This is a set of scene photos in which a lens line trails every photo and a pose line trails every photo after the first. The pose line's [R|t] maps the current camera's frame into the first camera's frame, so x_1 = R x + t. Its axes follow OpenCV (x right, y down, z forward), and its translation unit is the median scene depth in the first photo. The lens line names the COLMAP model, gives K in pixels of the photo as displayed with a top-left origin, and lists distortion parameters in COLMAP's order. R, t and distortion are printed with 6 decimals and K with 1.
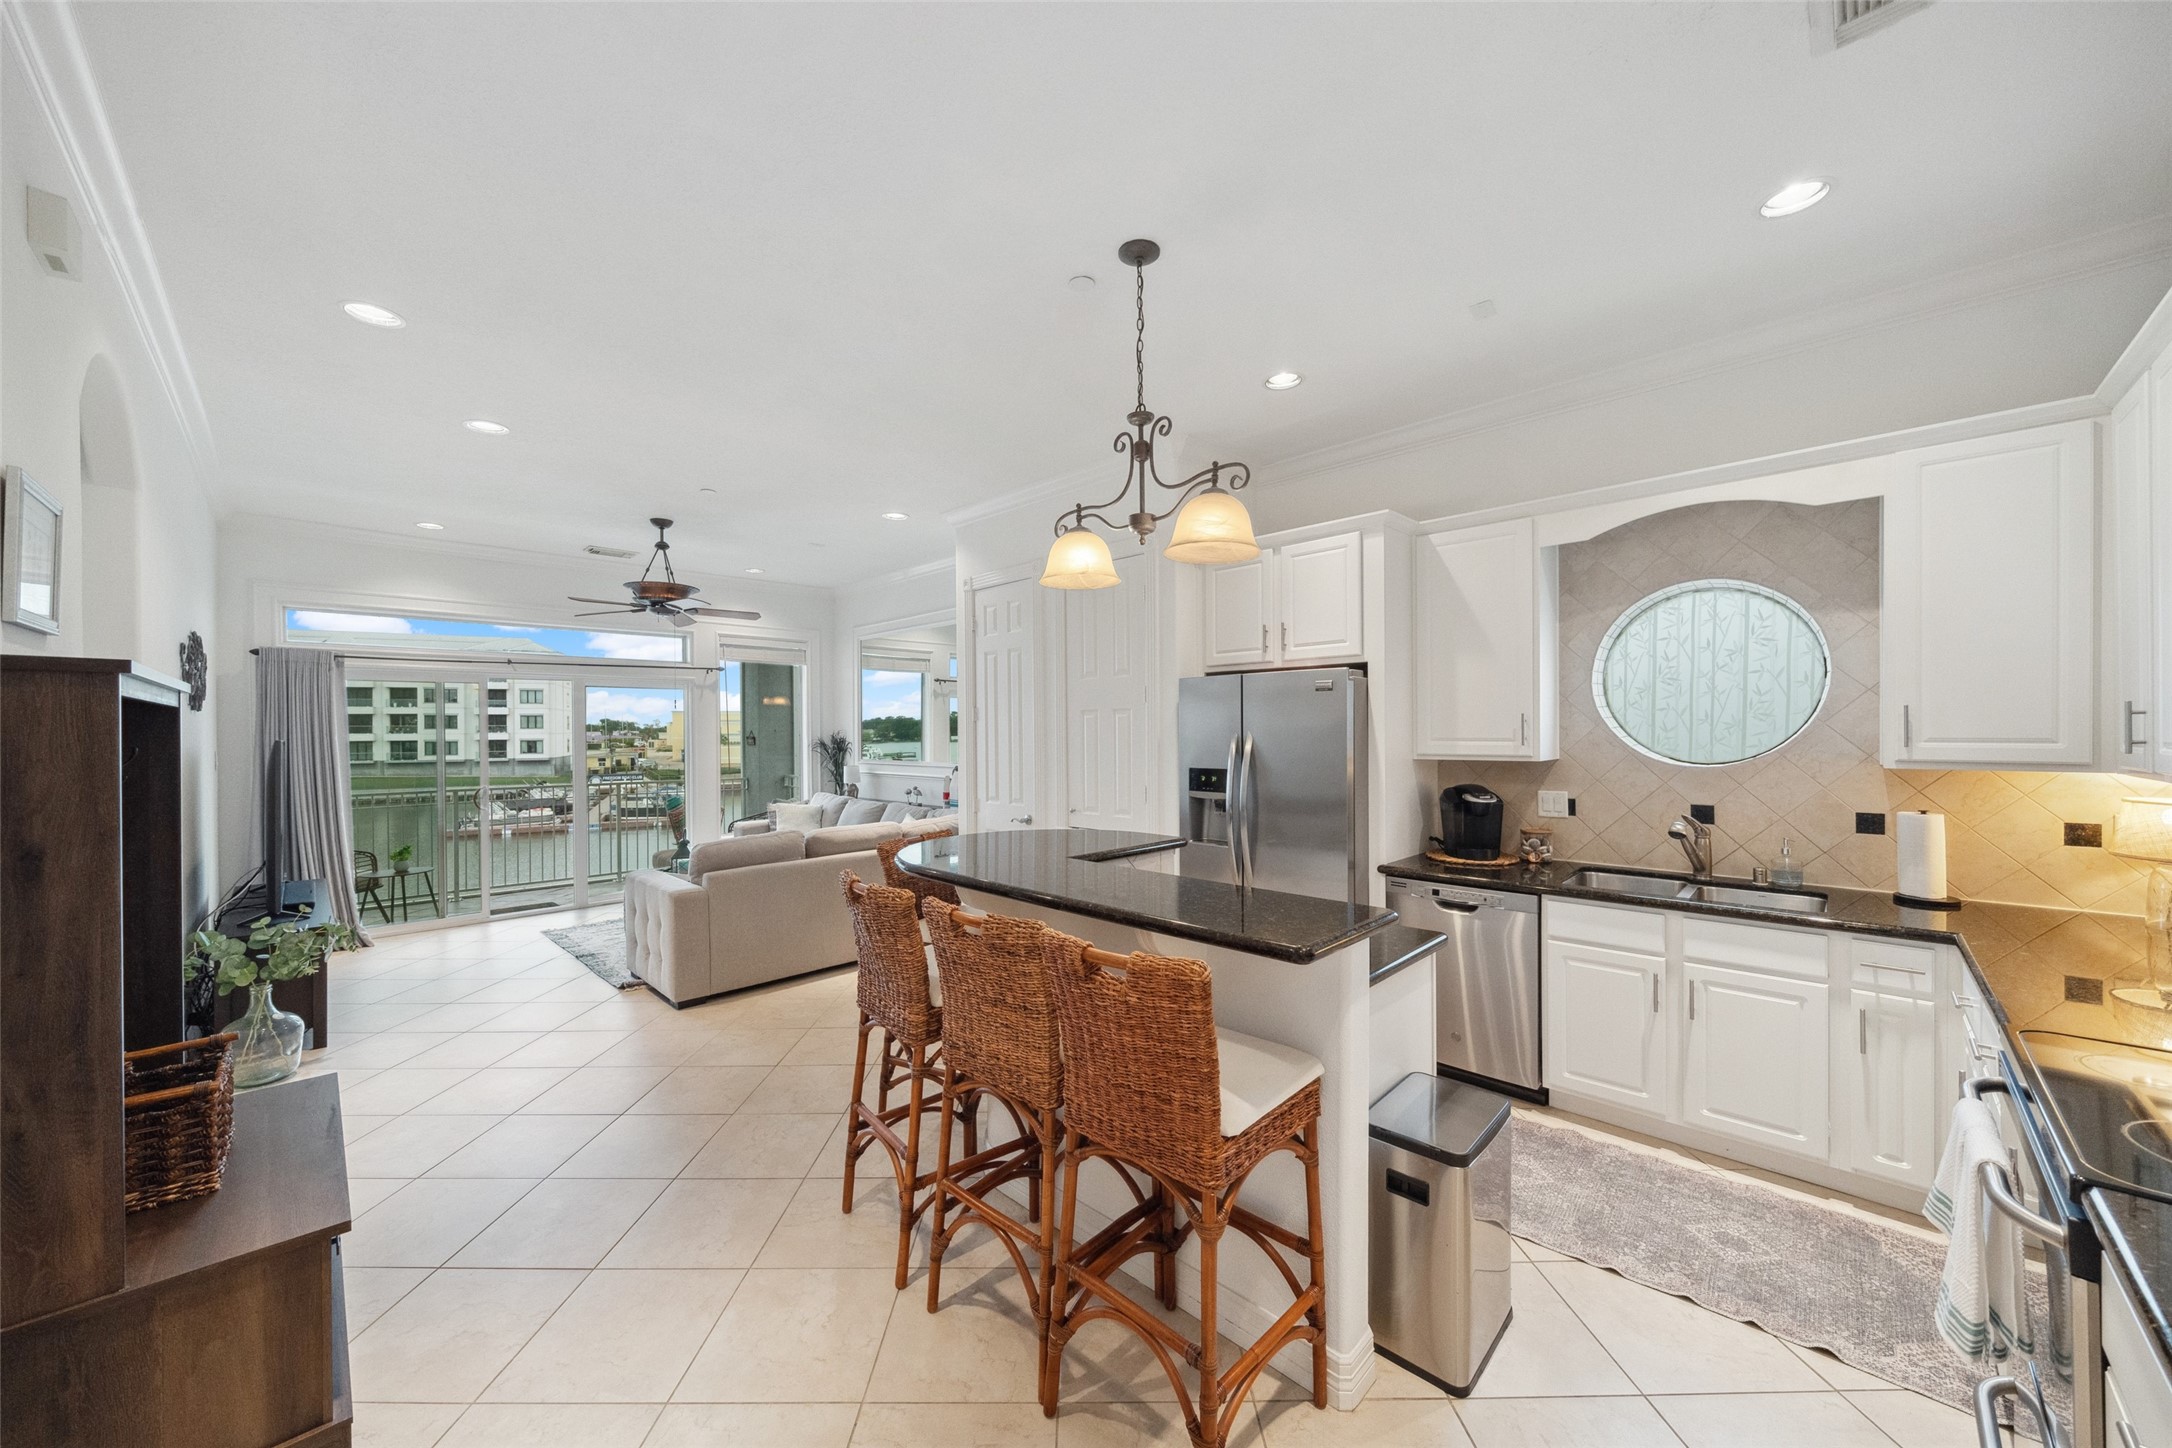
lens RADIAL K [[777.8, 0, 1076.7], [0, 777.8, 728.6], [0, 0, 1]] dist [-0.000327, -0.000094]
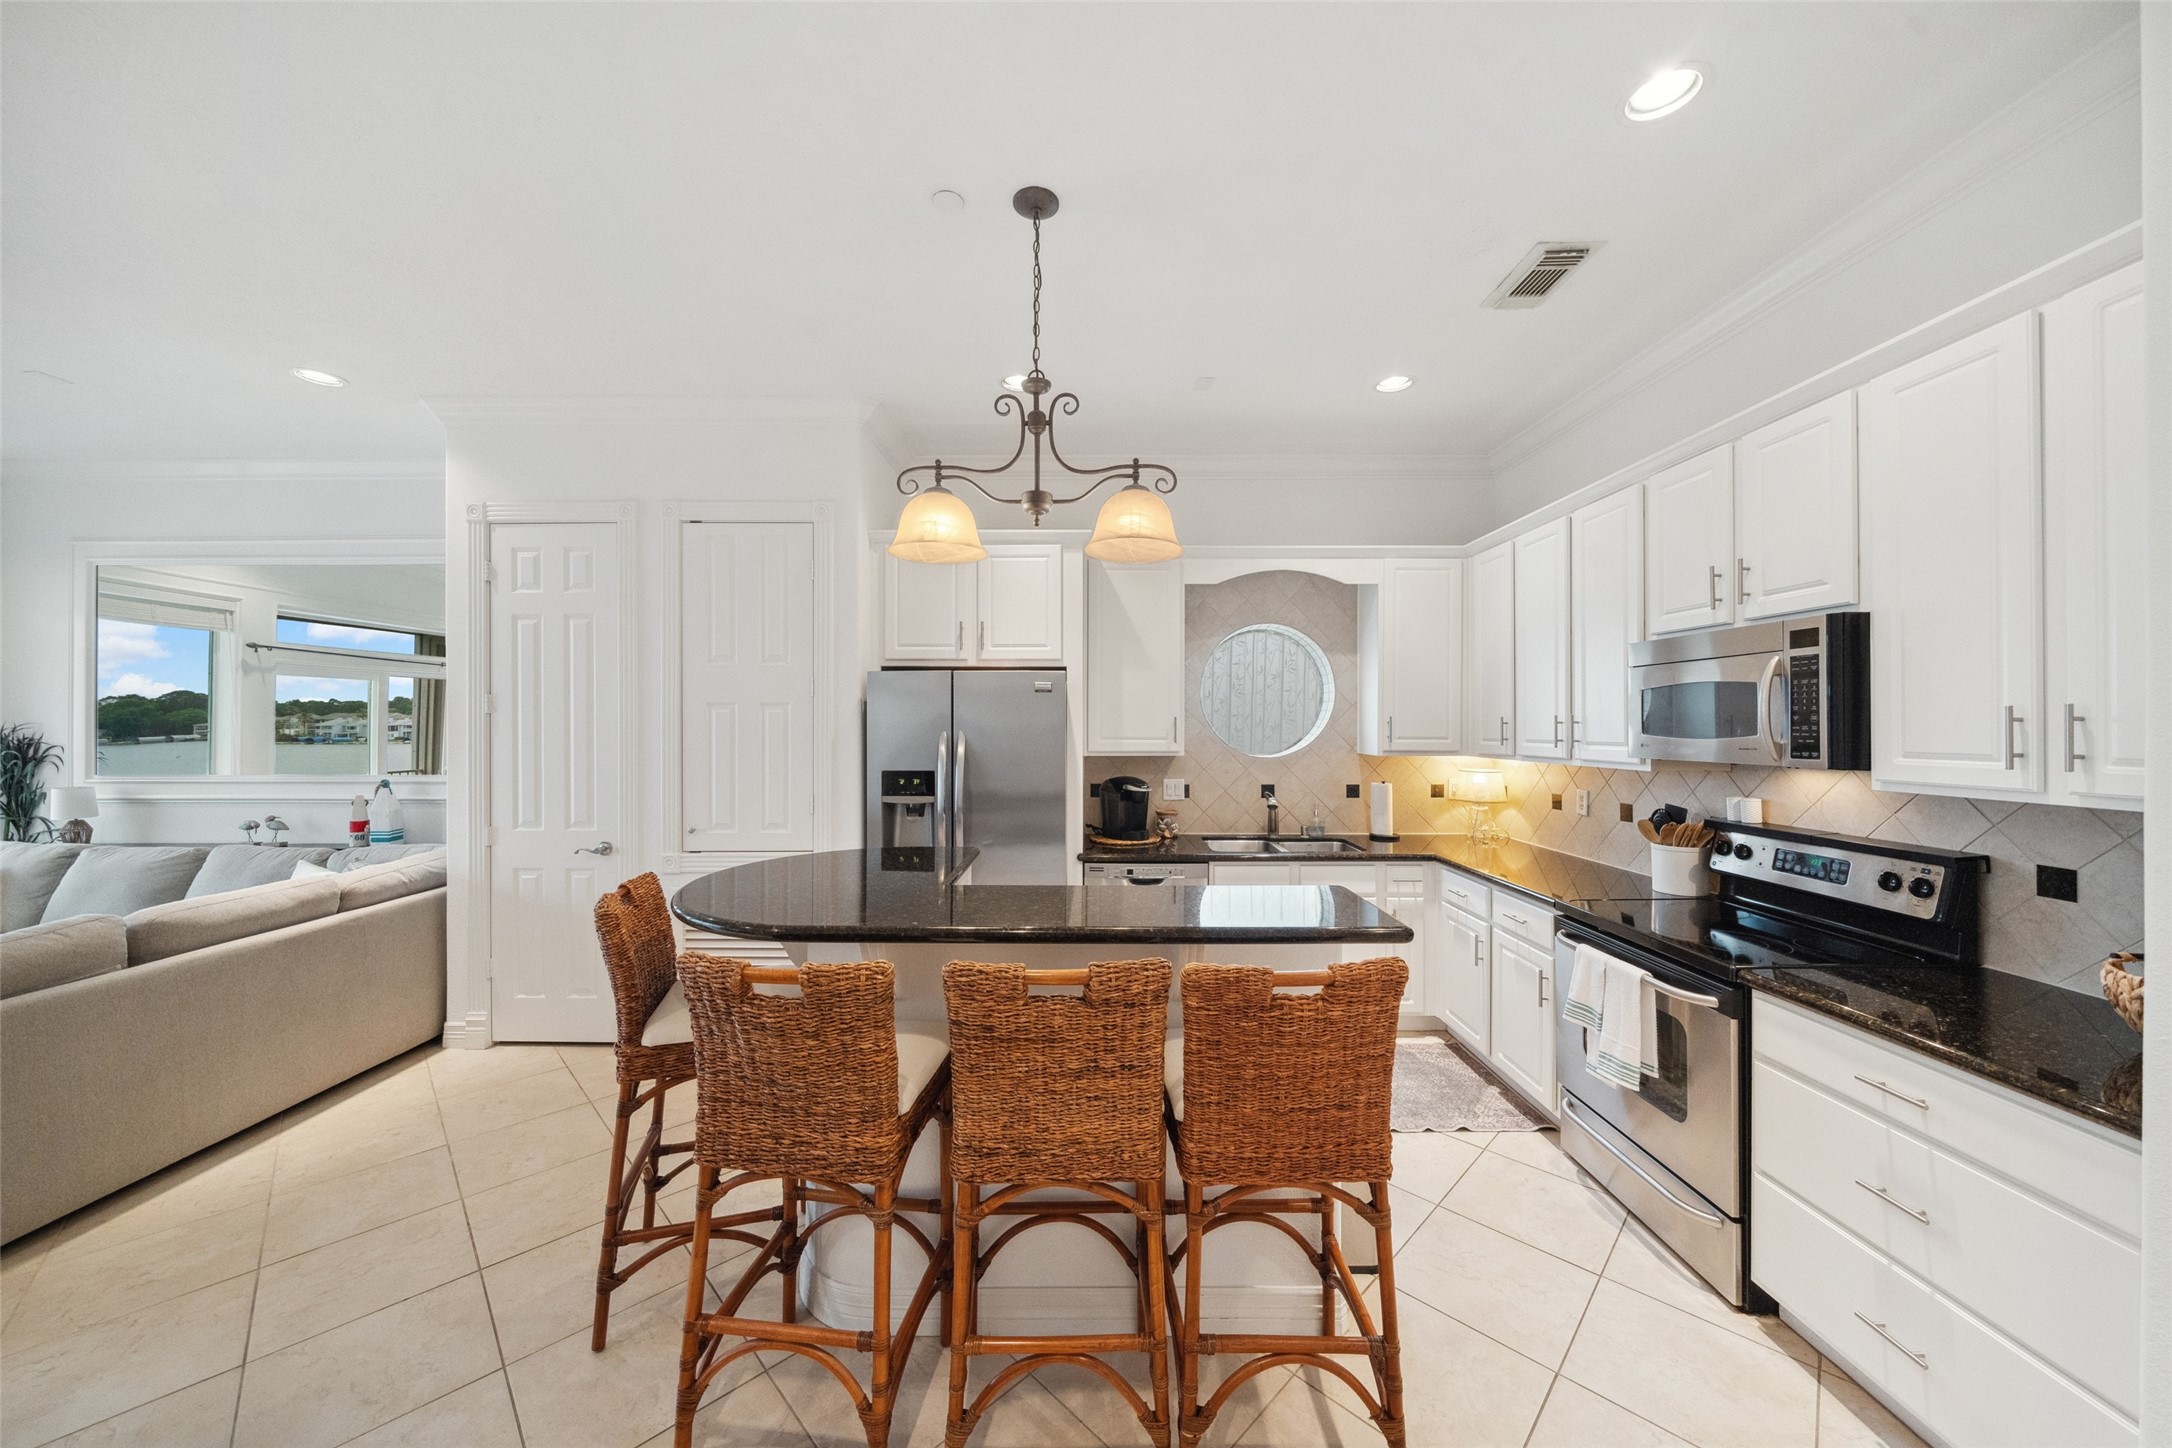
lens RADIAL K [[757.1, 0, 1086.7], [0, 757.1, 717.7], [0, 0, 1]] dist [-0.000978, -0.000070]
pose [[0.710066, 0.014579, 0.703984, -0.239501], [-0.007496, 0.999885, -0.013146, -0.000852], [-0.704095, 0.004057, 0.710094, 0.163012]]
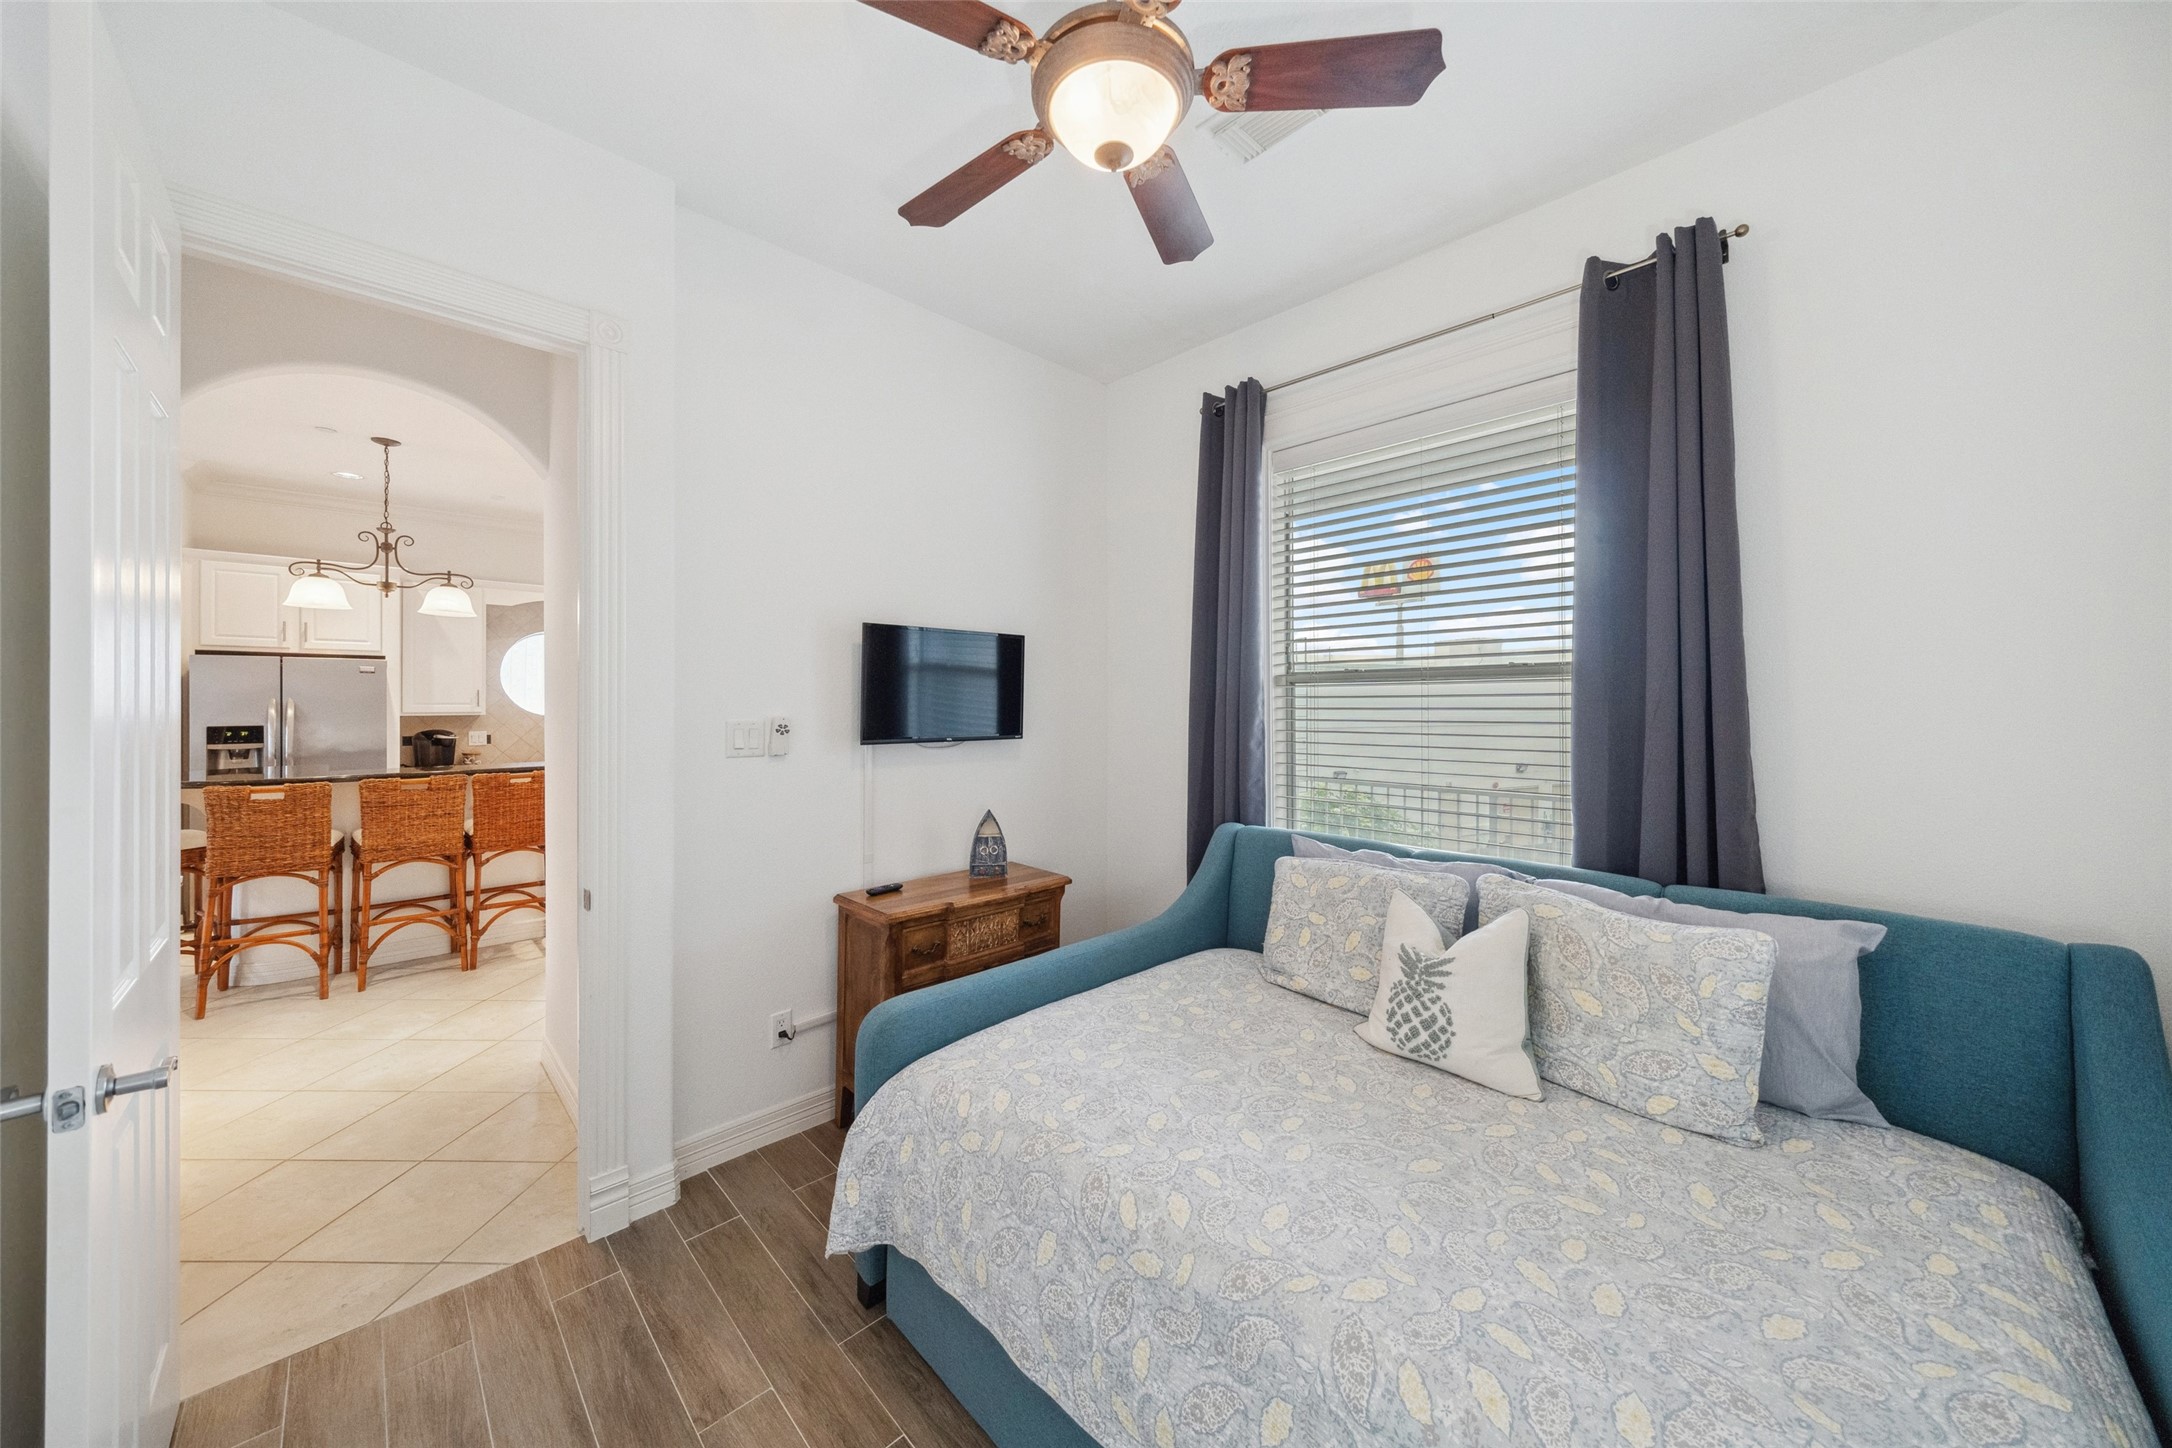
lens RADIAL K [[757.1, 0, 1086.7], [0, 757.1, 717.7], [0, 0, 1]] dist [-0.000978, -0.000070]
pose [[0.008945, -0.008199, 0.999926, -0.837989], [-0.003393, 0.999960, 0.008230, 0.018557], [-0.999954, -0.003467, 0.008917, -0.341570]]
